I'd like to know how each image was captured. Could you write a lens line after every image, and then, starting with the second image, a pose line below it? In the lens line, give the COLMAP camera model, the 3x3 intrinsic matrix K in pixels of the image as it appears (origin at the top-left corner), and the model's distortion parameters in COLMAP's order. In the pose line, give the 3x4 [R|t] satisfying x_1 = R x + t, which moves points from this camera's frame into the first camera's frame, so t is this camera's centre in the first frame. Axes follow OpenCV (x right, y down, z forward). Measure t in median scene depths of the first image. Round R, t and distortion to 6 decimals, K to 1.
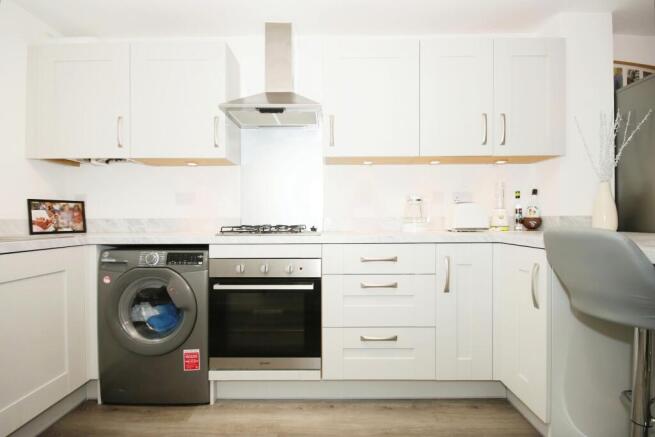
lens RADIAL K [[305.3, 0, 324.3], [0, 305.3, 218.2], [0, 0, 1]] dist [-0.000379, -0.000608]
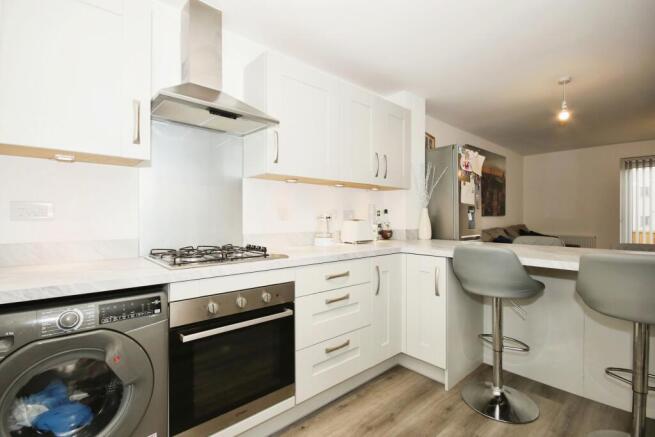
lens RADIAL K [[305.3, 0, 325.2], [0, 305.3, 217.2], [0, 0, 1]] dist [-0.000379, -0.000608]
pose [[0.741118, 0.004815, 0.671357, -0.581463], [-0.003378, 0.999988, -0.003443, -0.070433], [-0.671366, 0.000284, 0.741126, 0.199635]]
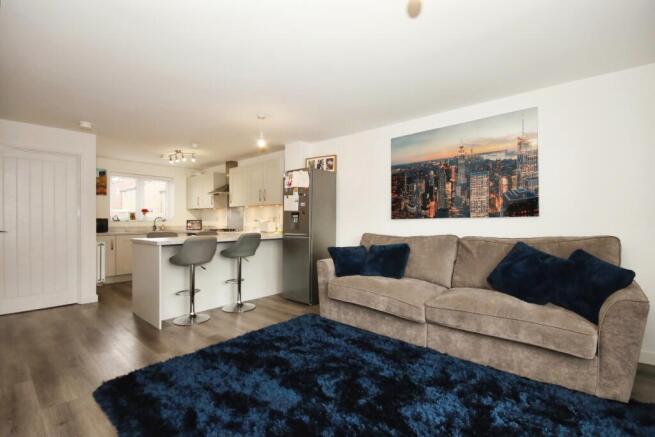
lens RADIAL K [[305.3, 0, 329.4], [0, 305.3, 217.1], [0, 0, 1]] dist [-0.000379, -0.000608]
pose [[0.756559, -0.007190, -0.653886, 3.103019], [-0.001513, 0.999918, -0.012745, -0.068615], [0.653924, 0.010632, 0.756485, -0.734146]]
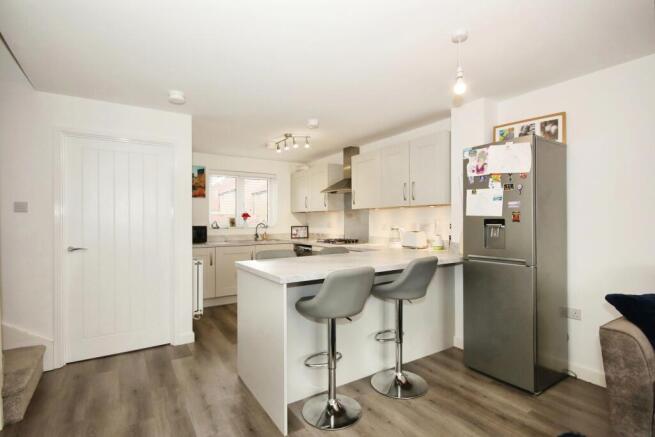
lens RADIAL K [[305.3, 0, 330.7], [0, 305.3, 214.4], [0, 0, 1]] dist [-0.000379, -0.000608]
pose [[0.570844, -0.018712, -0.820845, 1.967109], [0.006922, 0.999814, -0.017978, -0.139513], [0.821030, 0.004580, 0.570867, -0.440451]]
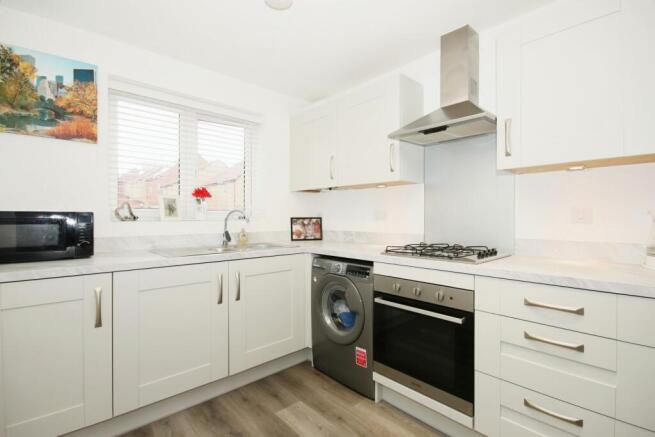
lens RADIAL K [[305.3, 0, 328.5], [0, 305.3, 217.1], [0, 0, 1]] dist [-0.000379, -0.000608]
pose [[0.687133, 0.003163, -0.726525, 0.331182], [-0.002759, 0.999995, 0.001744, -0.080732], [0.726527, 0.000806, 0.687138, 0.087077]]
